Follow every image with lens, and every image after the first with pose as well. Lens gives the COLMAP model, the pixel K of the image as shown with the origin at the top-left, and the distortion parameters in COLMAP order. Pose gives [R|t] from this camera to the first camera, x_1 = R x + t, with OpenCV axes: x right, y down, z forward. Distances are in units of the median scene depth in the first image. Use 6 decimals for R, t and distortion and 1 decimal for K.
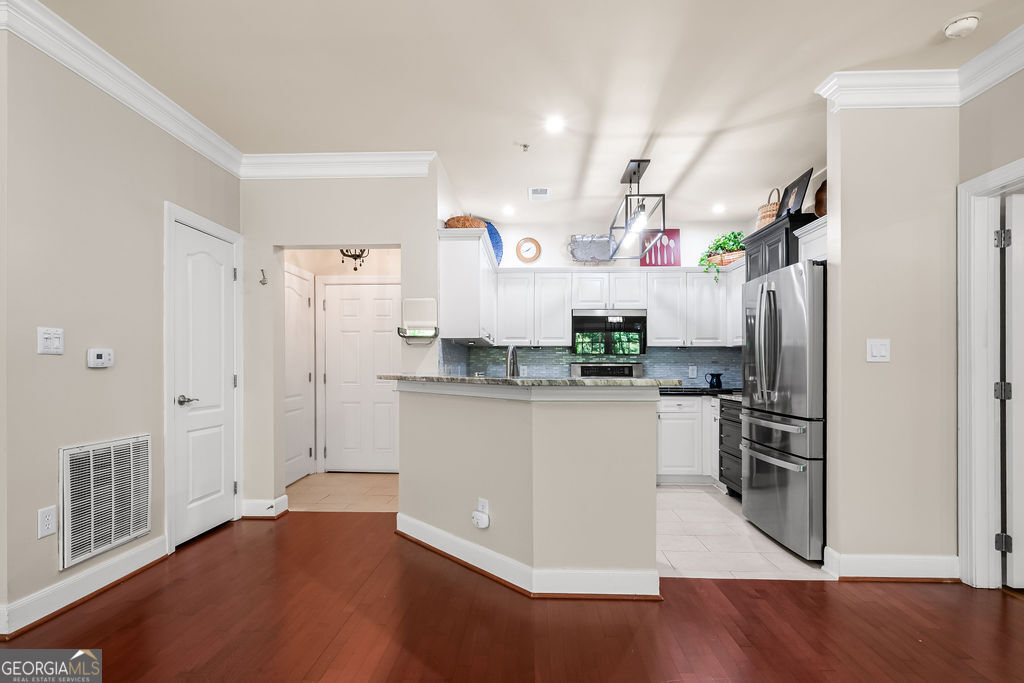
lens RADIAL K [[507.6, 0, 511.6], [0, 507.6, 367.8], [0, 0, 1]] dist [0.000996, 0.000423]
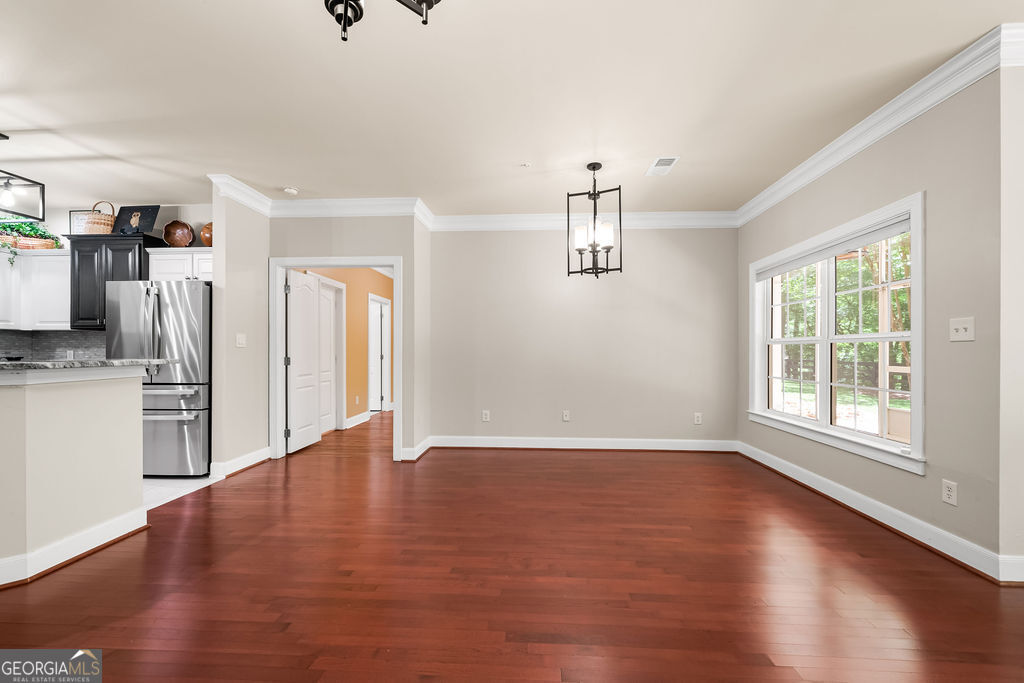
lens RADIAL K [[411.8, 0, 510.9], [0, 411.8, 348.6], [0, 0, 1]] dist [-0.000848, -0.000010]
pose [[0.018337, 0.002349, 0.999829, -0.500819], [0.003288, 0.999992, -0.002410, -0.000219], [-0.999826, 0.003331, 0.018329, 0.027981]]
